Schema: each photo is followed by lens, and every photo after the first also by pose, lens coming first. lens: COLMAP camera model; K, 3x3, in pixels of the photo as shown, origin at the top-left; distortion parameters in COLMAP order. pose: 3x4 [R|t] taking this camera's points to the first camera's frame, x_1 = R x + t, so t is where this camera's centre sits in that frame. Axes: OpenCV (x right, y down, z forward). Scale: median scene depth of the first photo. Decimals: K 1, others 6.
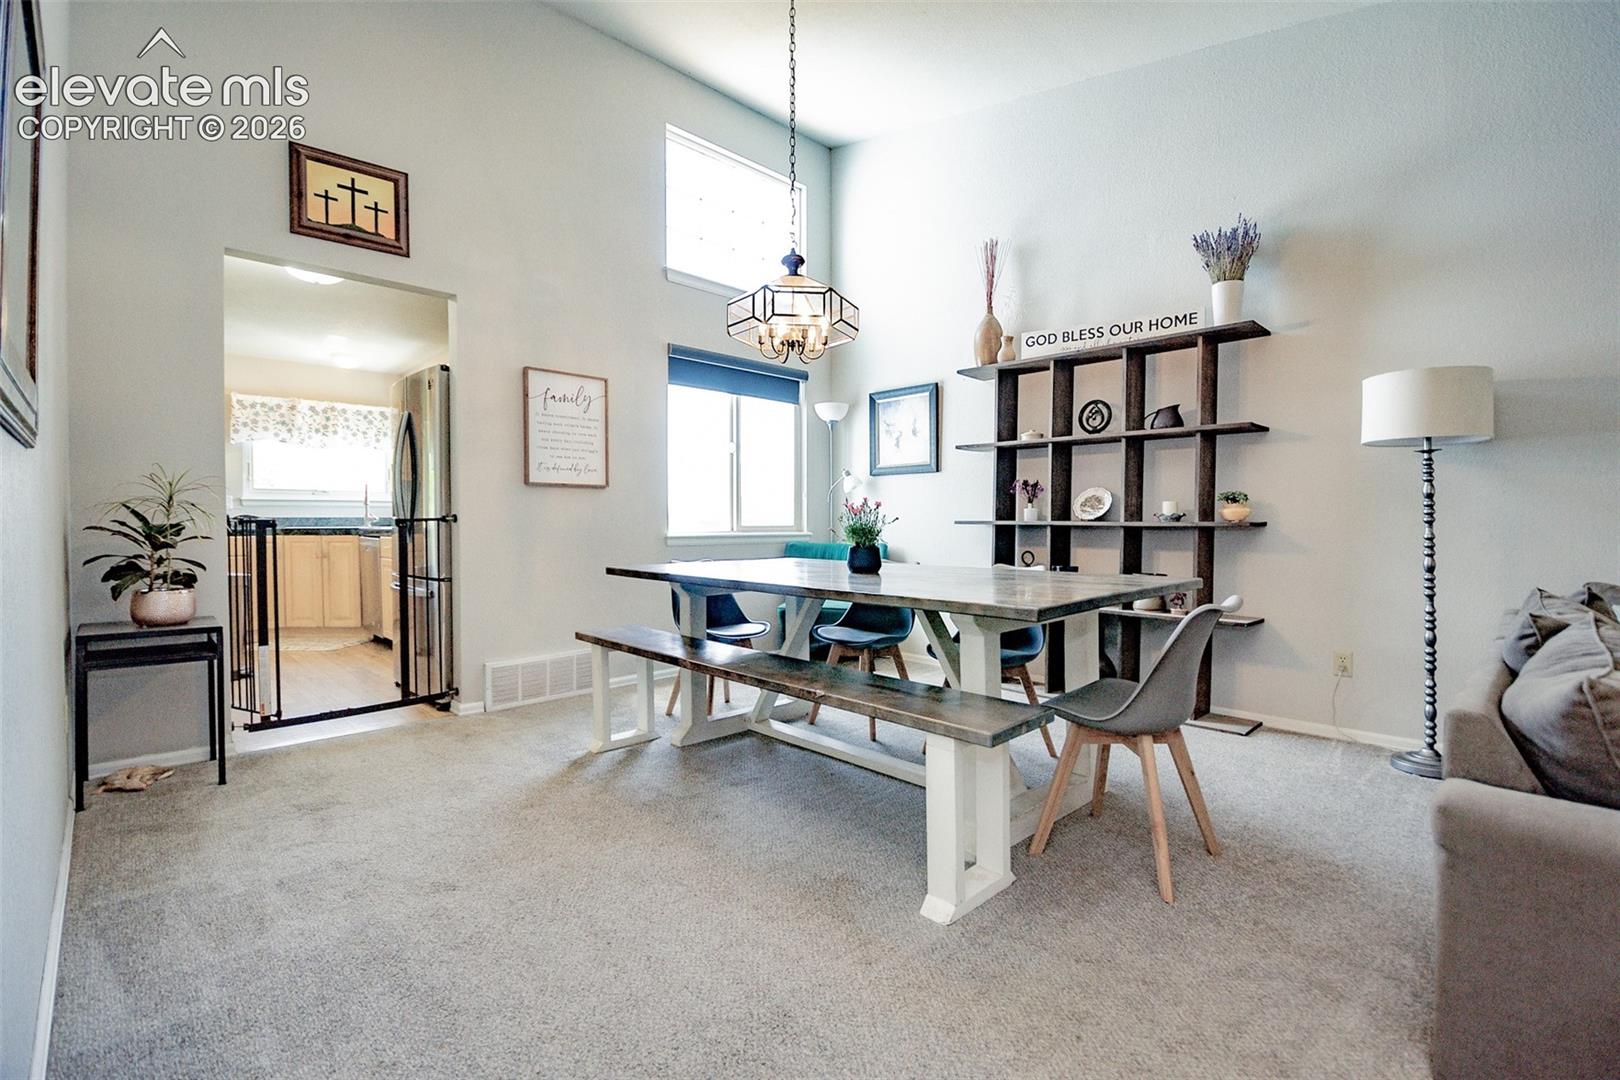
lens RADIAL K [[723.2, 0, 813.8], [0, 723.2, 529.8], [0, 0, 1]] dist [0.027649, -0.033376]
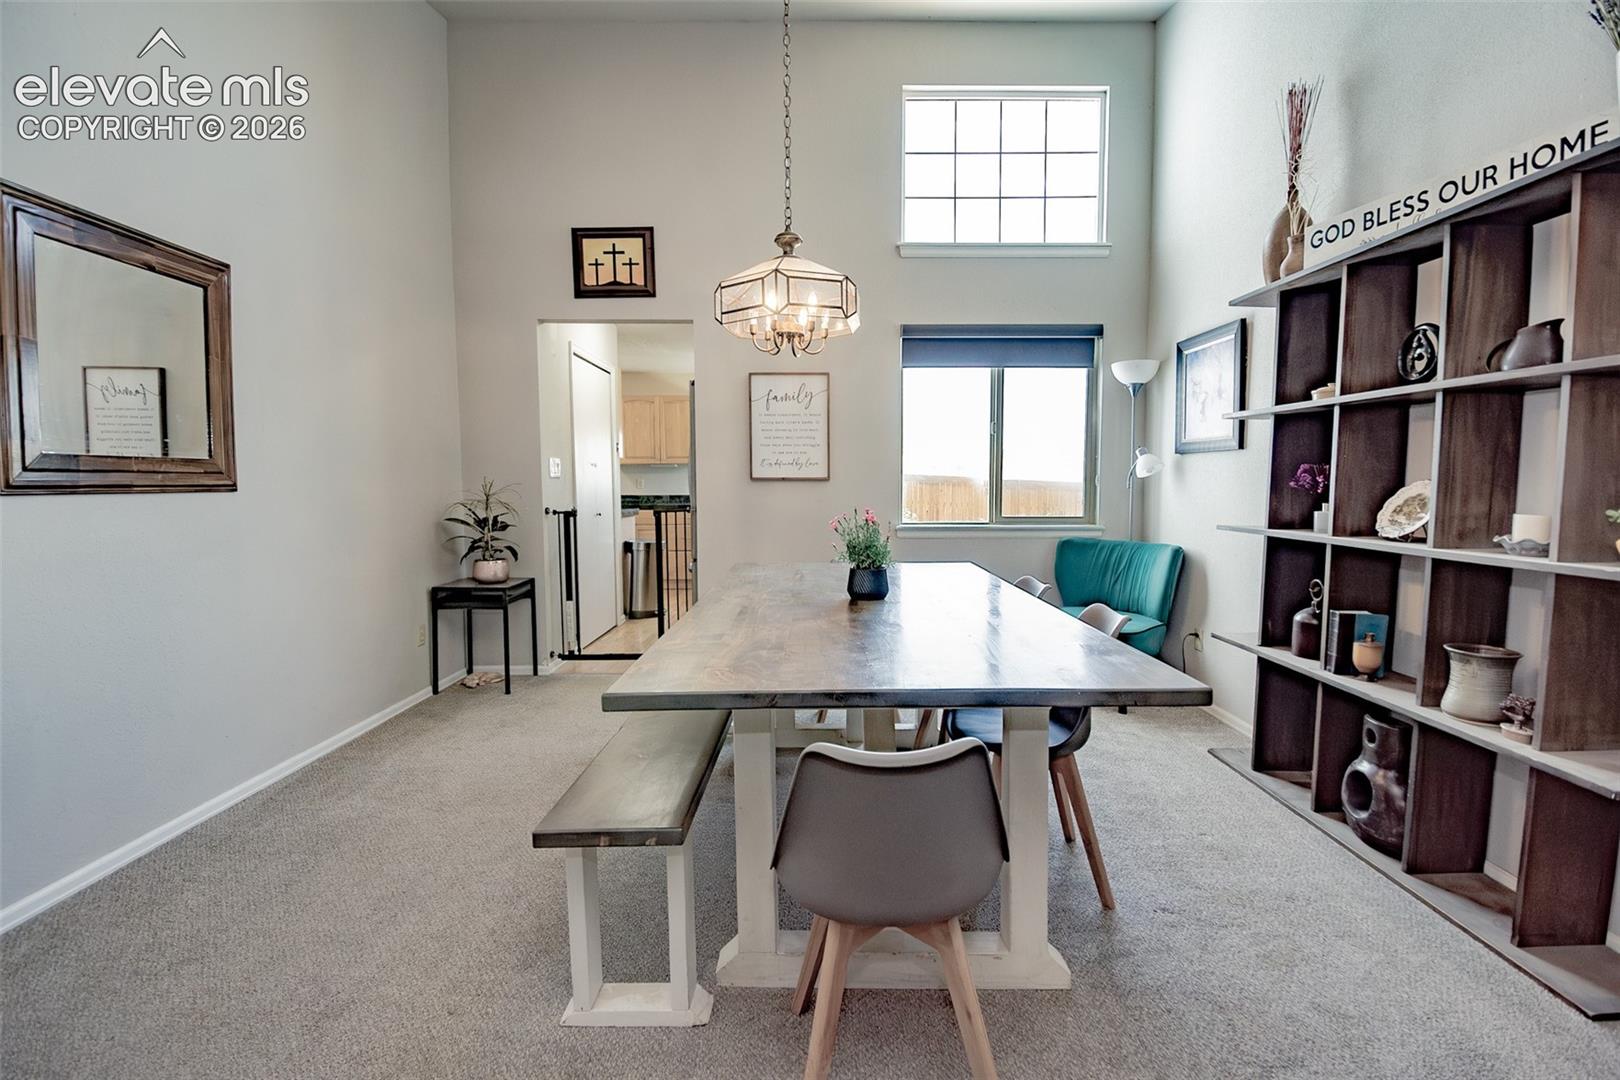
lens RADIAL K [[712.9, 0, 812.9], [0, 712.9, 538.3], [0, 0, 1]] dist [0.000431, -0.014711]
pose [[0.718199, 0.052936, -0.693821, 0.502843], [-0.004510, 0.997435, 0.071432, -0.059402], [0.695823, -0.048174, 0.716596, 0.320193]]
